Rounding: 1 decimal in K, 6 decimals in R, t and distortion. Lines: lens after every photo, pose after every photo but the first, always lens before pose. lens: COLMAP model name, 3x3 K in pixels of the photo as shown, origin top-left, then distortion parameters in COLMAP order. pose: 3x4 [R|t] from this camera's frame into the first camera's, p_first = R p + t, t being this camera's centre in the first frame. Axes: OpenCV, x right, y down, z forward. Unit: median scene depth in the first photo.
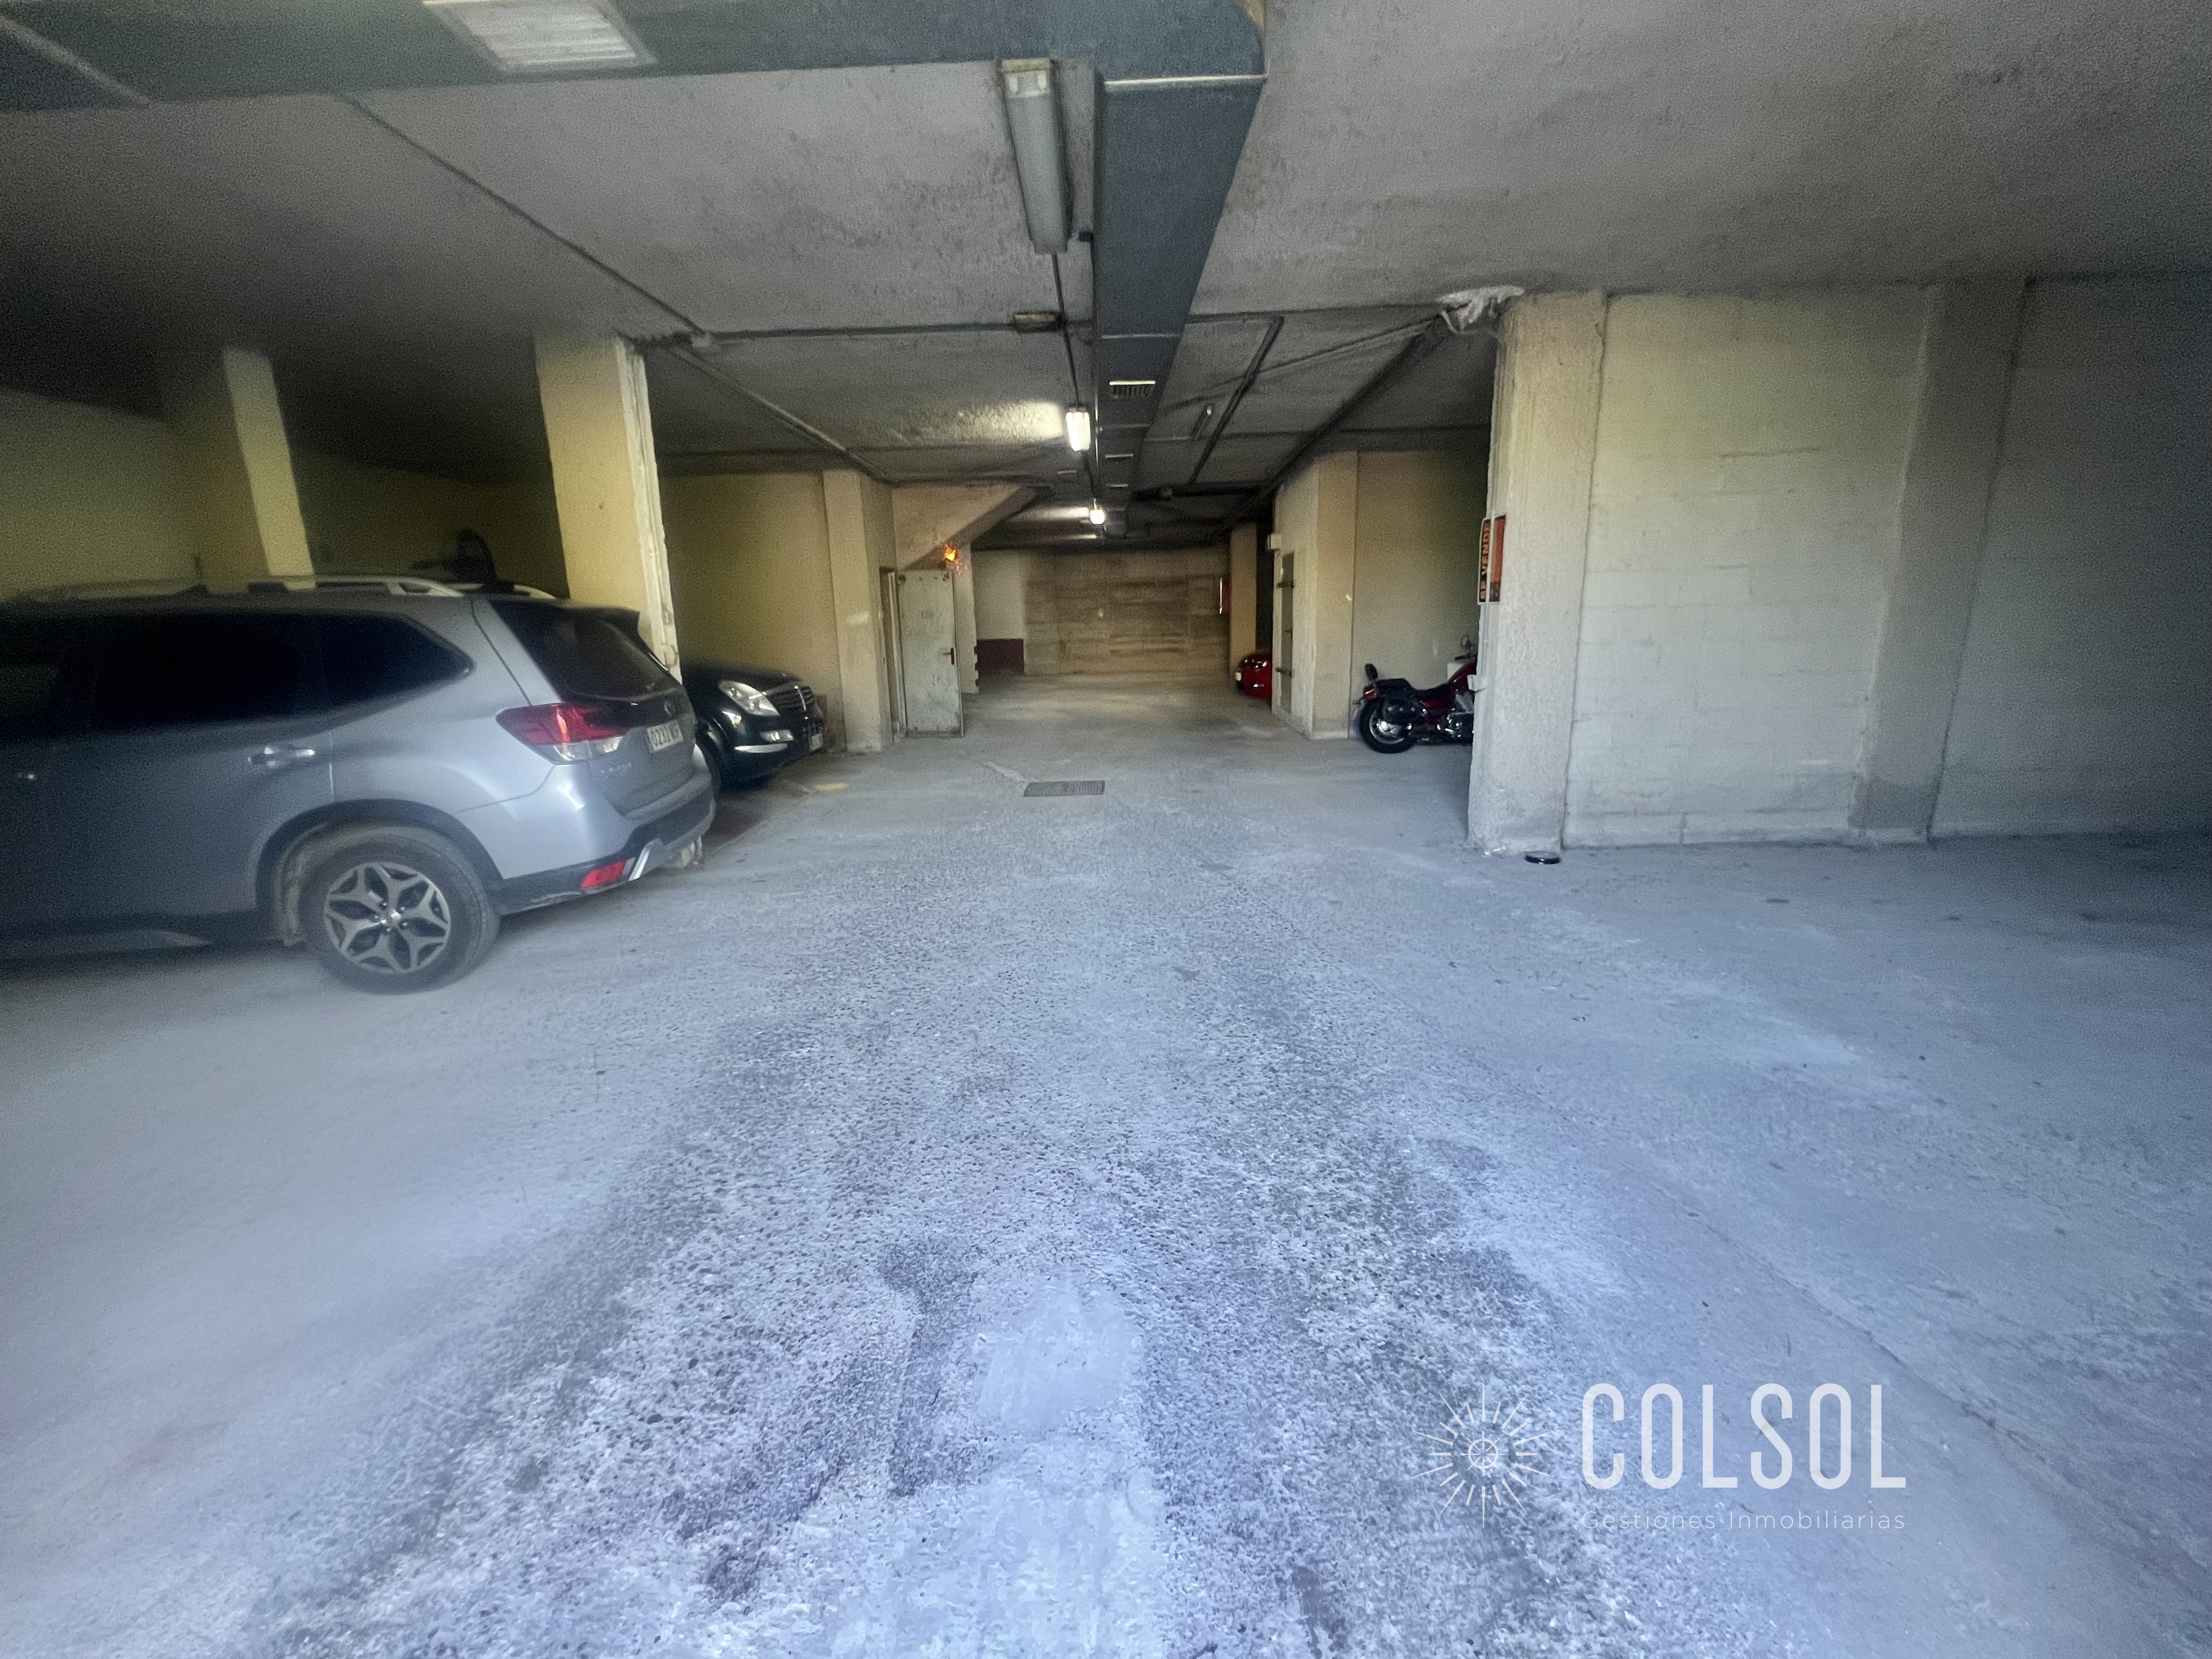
lens RADIAL K [[881.5, 0, 1104.6], [0, 881.5, 821.5], [0, 0, 1]] dist [-0.002658, -0.000428]
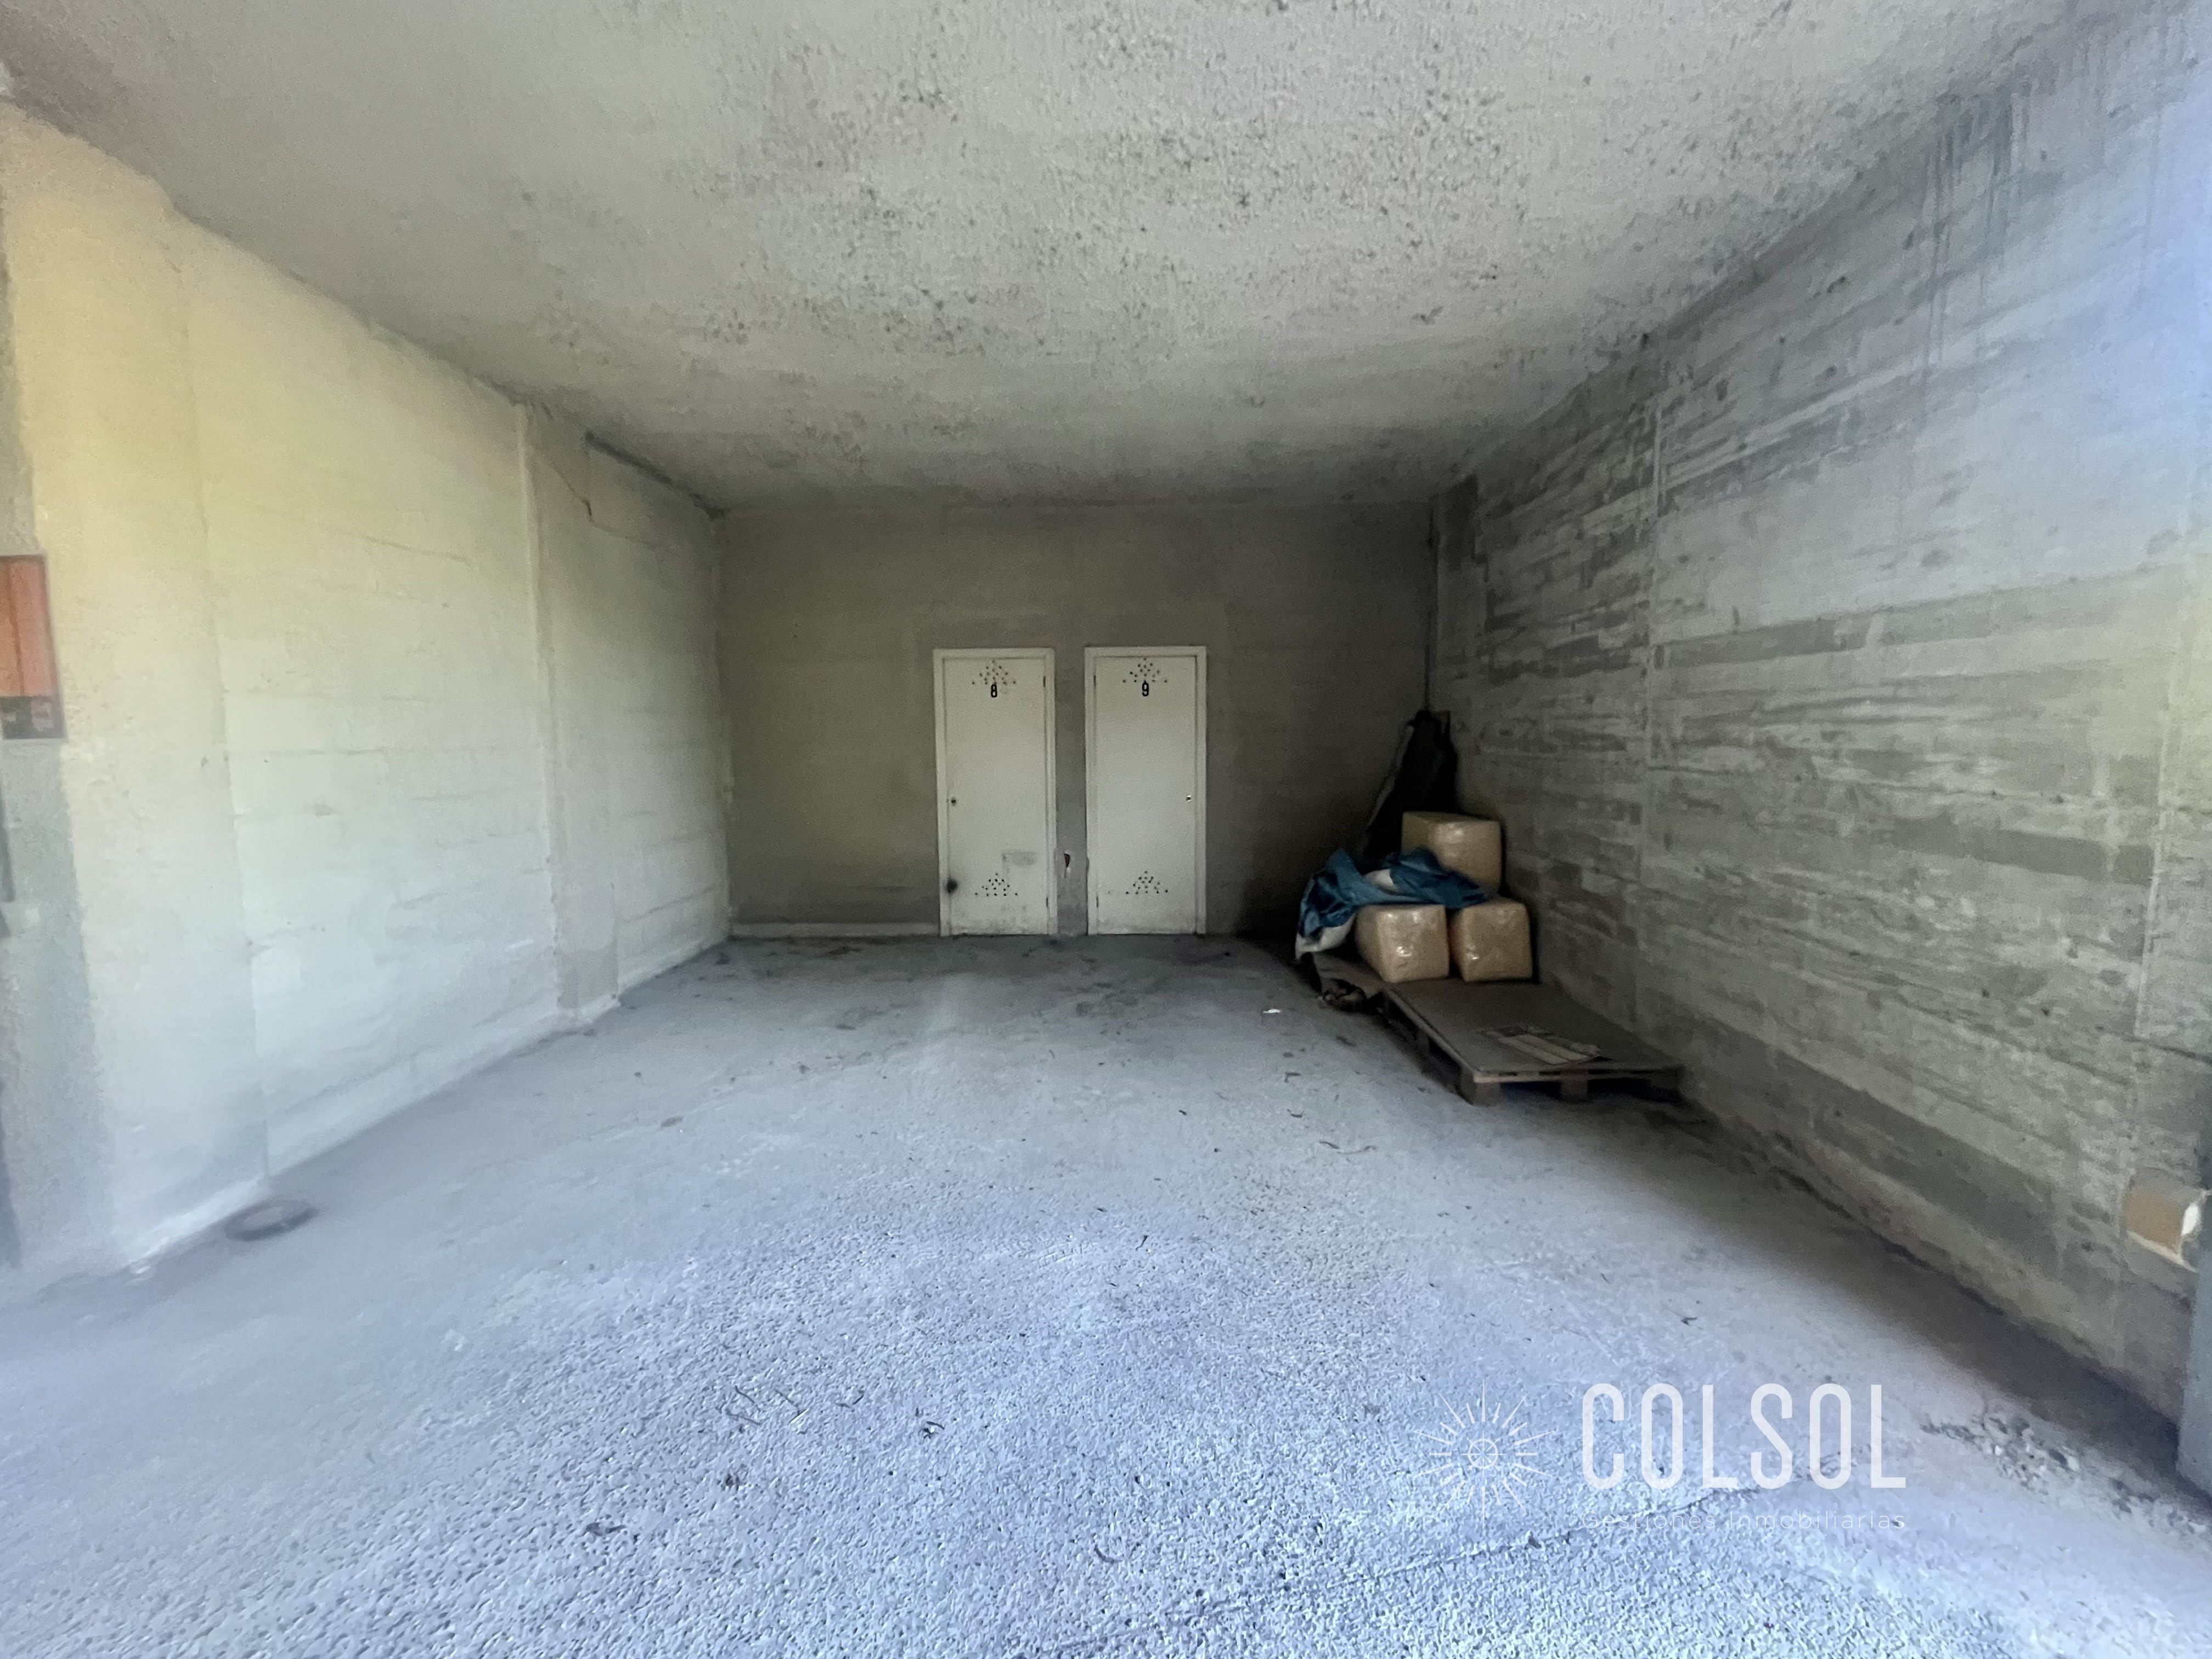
lens RADIAL K [[937.2, 0, 1098.8], [0, 937.2, 840.9], [0, 0, 1]] dist [-0.001545, -0.000065]
pose [[0.016733, -0.080385, 0.996623, -0.030866], [0.230899, 0.970131, 0.074372, -0.101895], [-0.972834, 0.228875, 0.034794, 0.437396]]
